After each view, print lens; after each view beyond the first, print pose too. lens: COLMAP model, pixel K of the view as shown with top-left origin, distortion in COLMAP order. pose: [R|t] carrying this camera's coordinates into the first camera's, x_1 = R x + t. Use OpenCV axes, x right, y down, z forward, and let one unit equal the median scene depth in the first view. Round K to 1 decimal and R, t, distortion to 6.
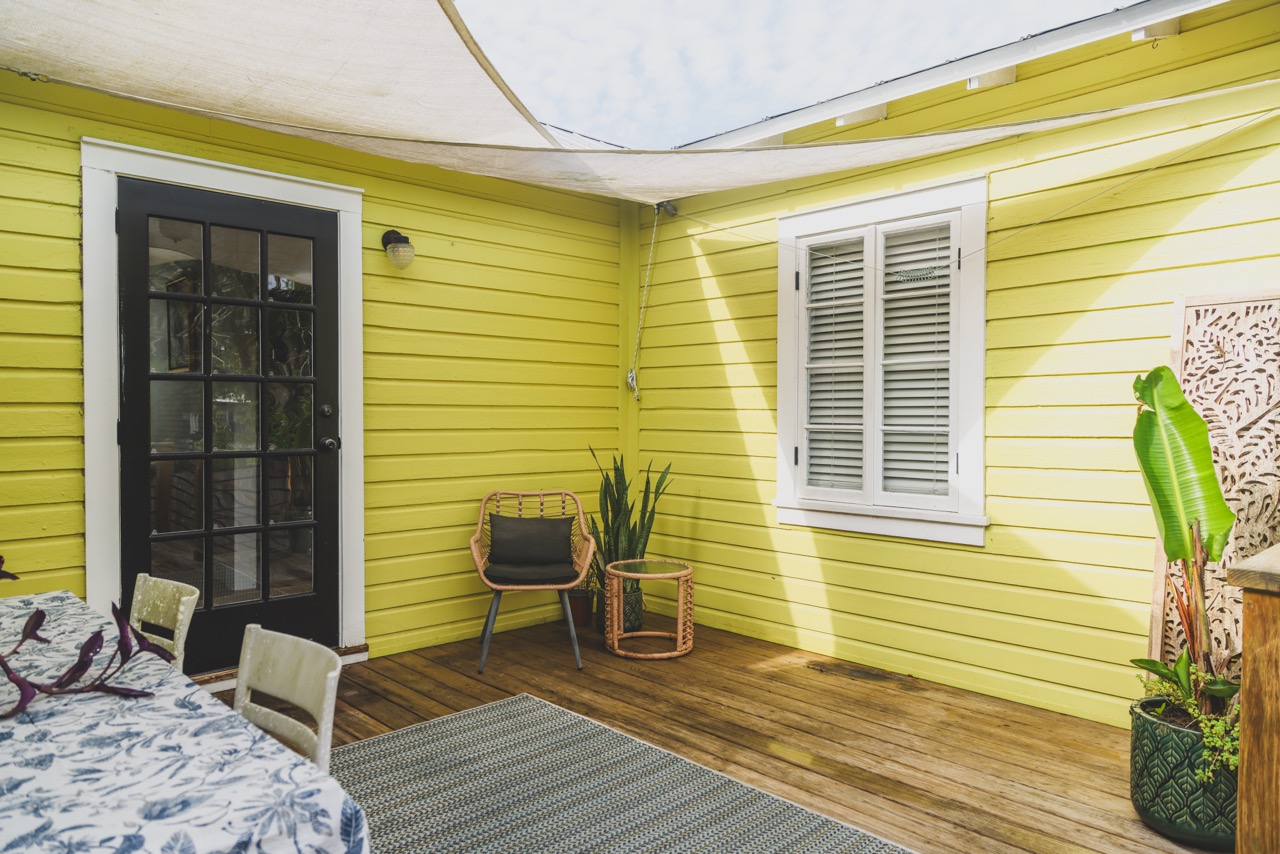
lens RADIAL K [[839.5, 0, 640.0], [0, 839.5, 427.0], [0, 0, 1]] dist [-0.000912, 0.000322]
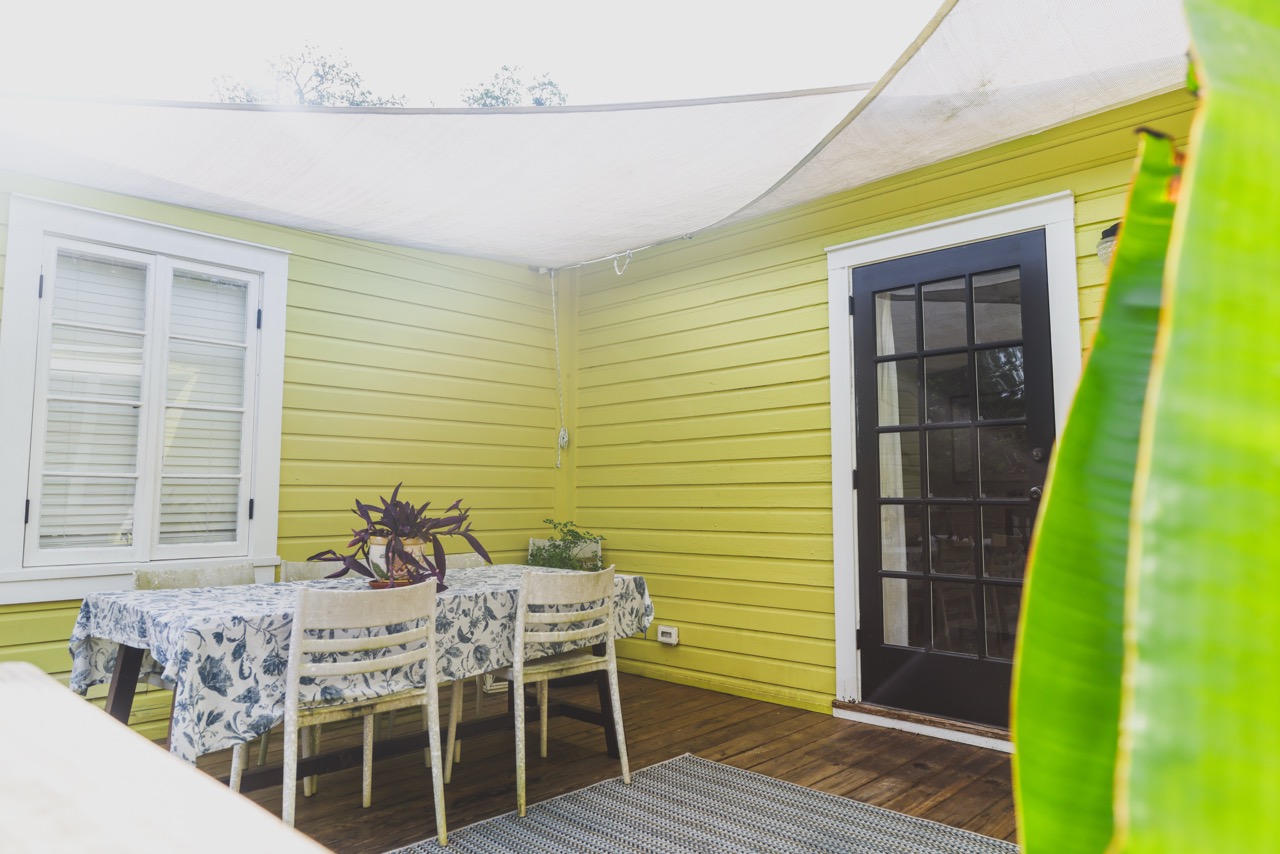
lens RADIAL K [[839.5, 0, 640.0], [0, 839.5, 427.0], [0, 0, 1]] dist [-0.000912, 0.000322]
pose [[0.058099, -0.087339, -0.994483, 0.473510], [-0.018692, 0.995896, -0.088555, 0.037184], [0.998136, 0.023734, 0.056228, 0.538903]]
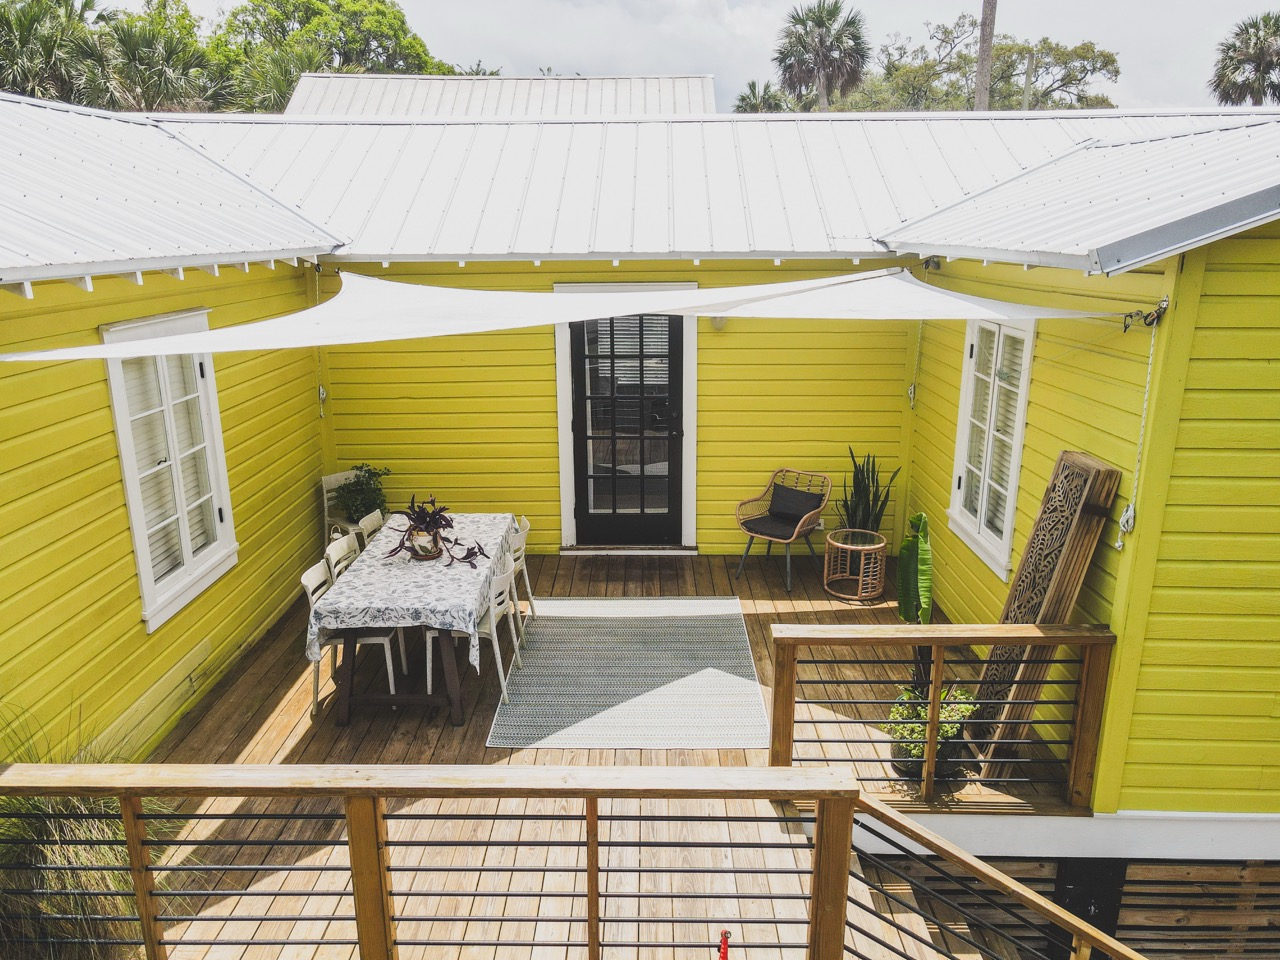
lens RADIAL K [[939.9, 0, 640.0], [0, 939.9, 480.0], [0, 0, 1]] dist [-0.001687, 0.000377]
pose [[0.719936, 0.171331, -0.672561, 0.908182], [-0.000994, 0.969304, 0.245861, -0.365584], [0.694040, -0.176336, 0.698007, -0.430407]]
